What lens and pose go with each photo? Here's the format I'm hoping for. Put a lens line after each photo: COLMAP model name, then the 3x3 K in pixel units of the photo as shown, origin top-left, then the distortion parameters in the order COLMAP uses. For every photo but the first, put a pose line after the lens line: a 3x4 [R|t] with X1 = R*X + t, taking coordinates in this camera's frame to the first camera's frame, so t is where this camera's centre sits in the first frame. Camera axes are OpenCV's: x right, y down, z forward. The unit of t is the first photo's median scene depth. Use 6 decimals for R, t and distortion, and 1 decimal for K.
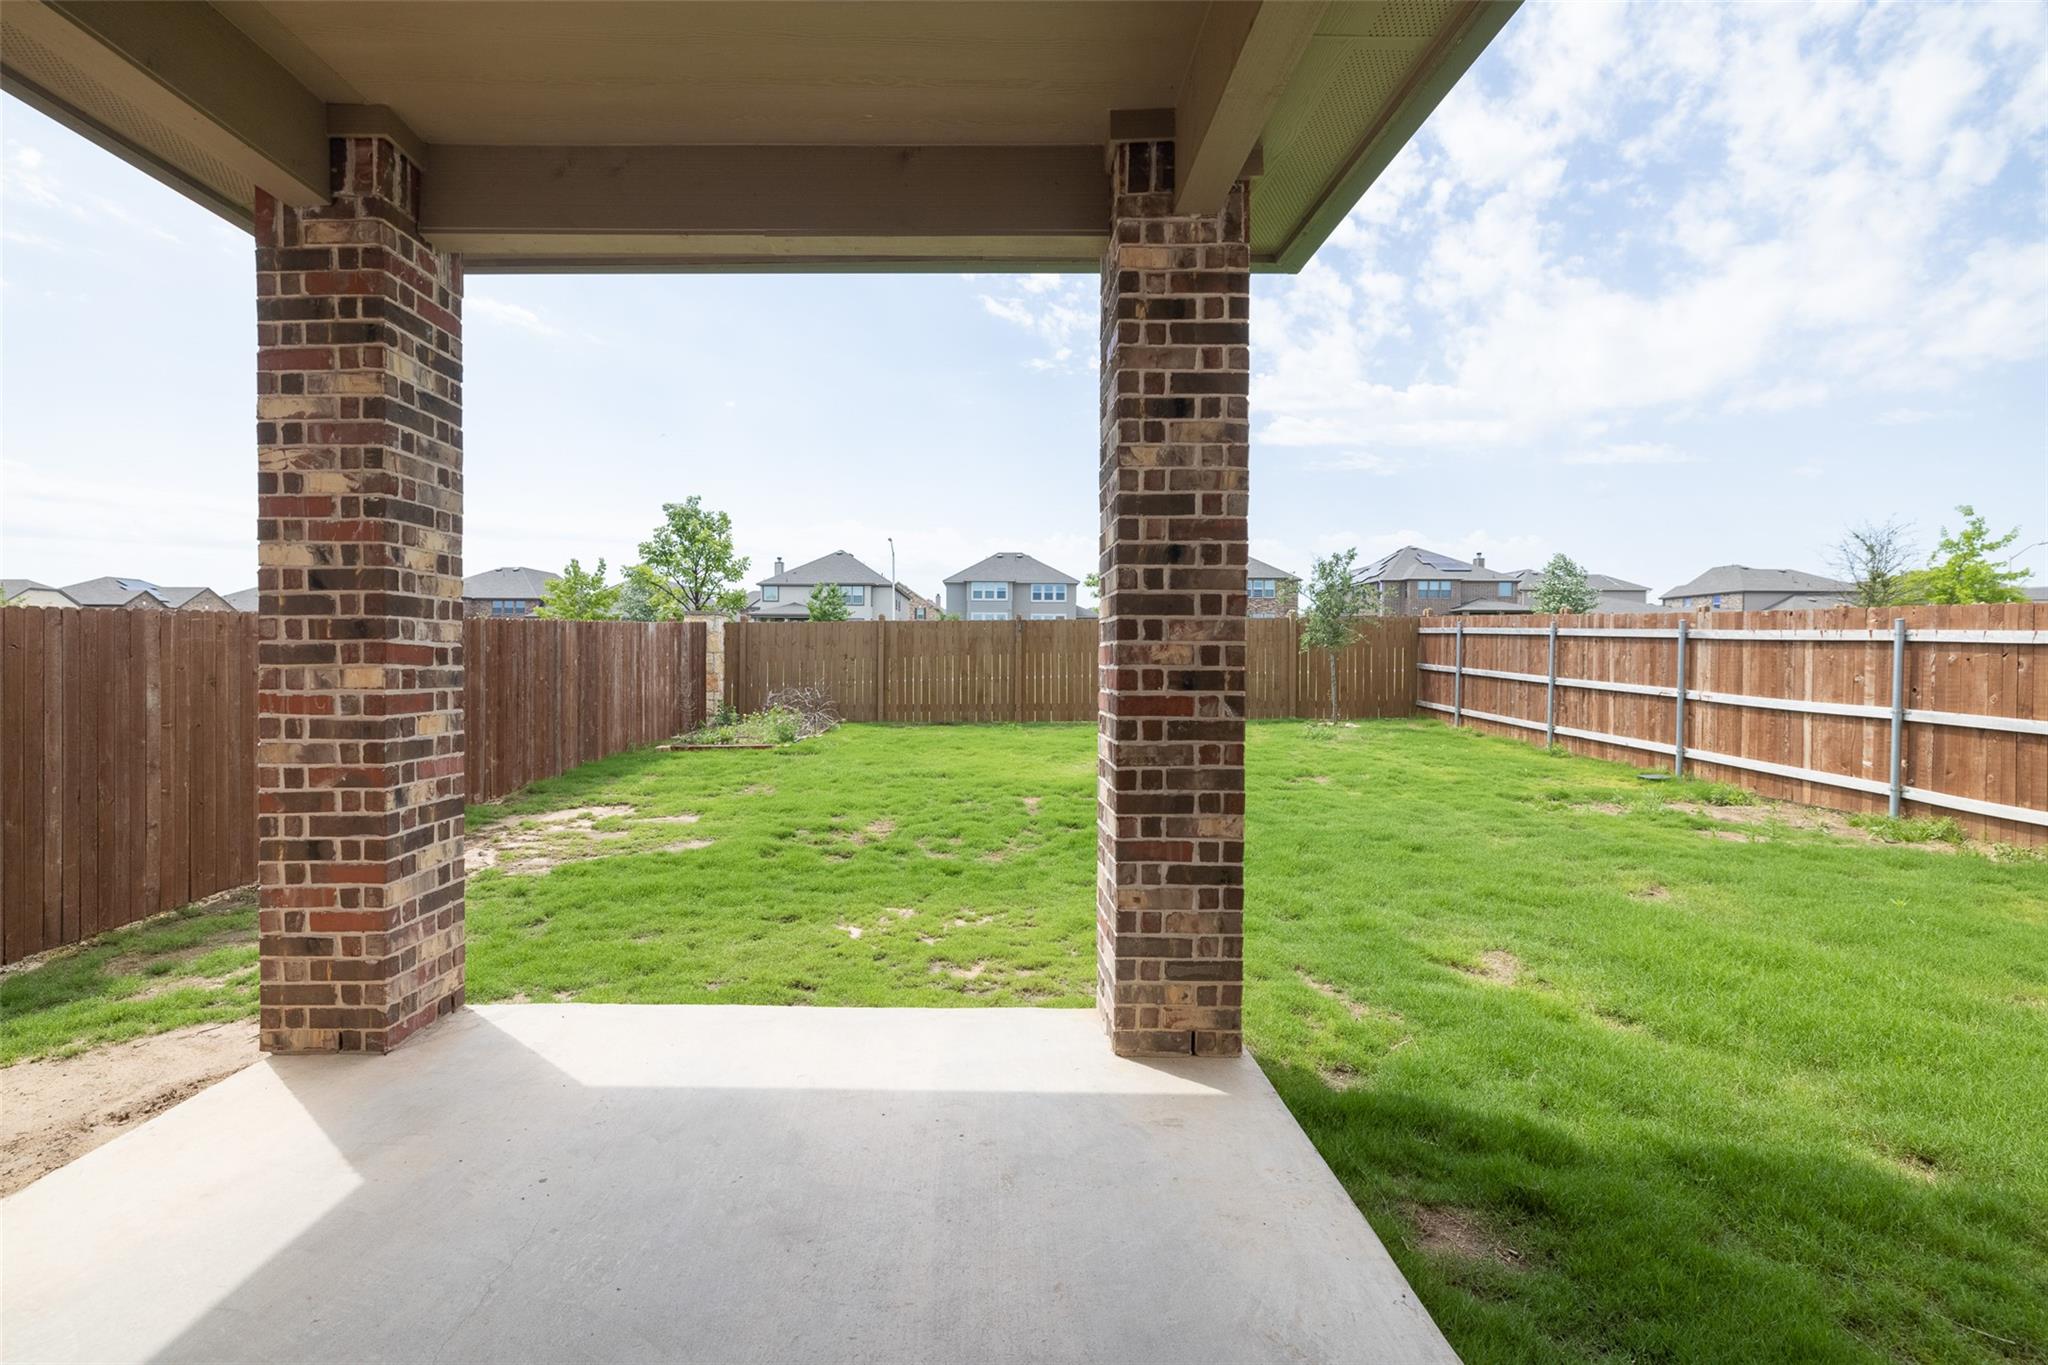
lens RADIAL K [[874.3, 0, 1017.5], [0, 874.3, 673.6], [0, 0, 1]] dist [-0.008500, 0.000150]
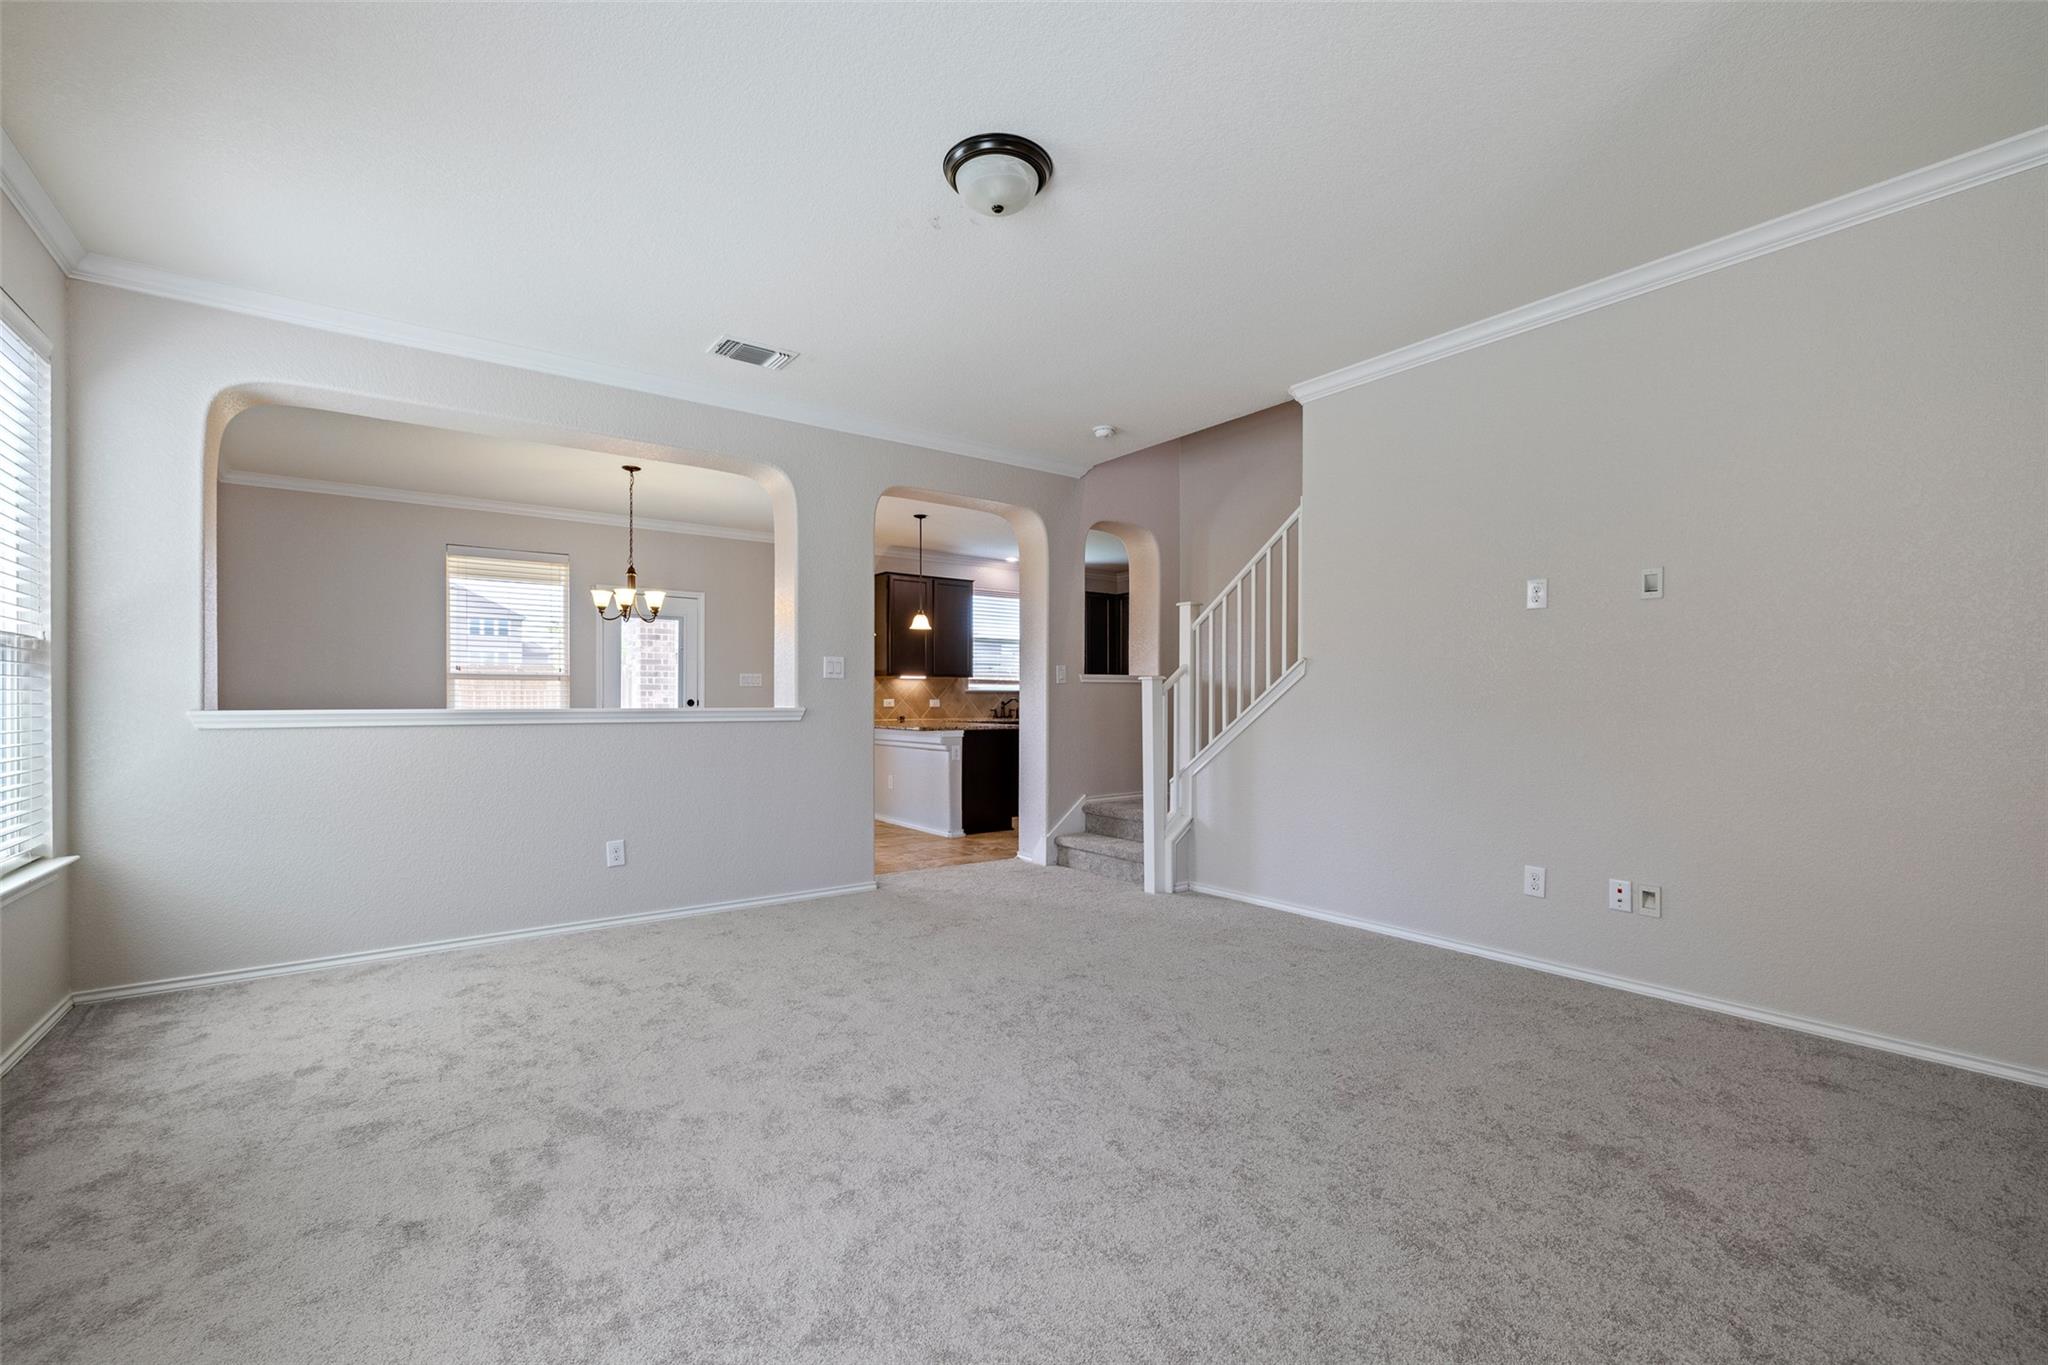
lens RADIAL K [[863.0, 0, 1022.0], [0, 863.0, 691.7], [0, 0, 1]] dist [-0.000593, 0.000139]
pose [[0.824957, -0.001319, 0.565194, -0.186276], [0.014547, 0.999716, -0.018899, 0.011216], [-0.565009, 0.023813, 0.824741, -0.889464]]
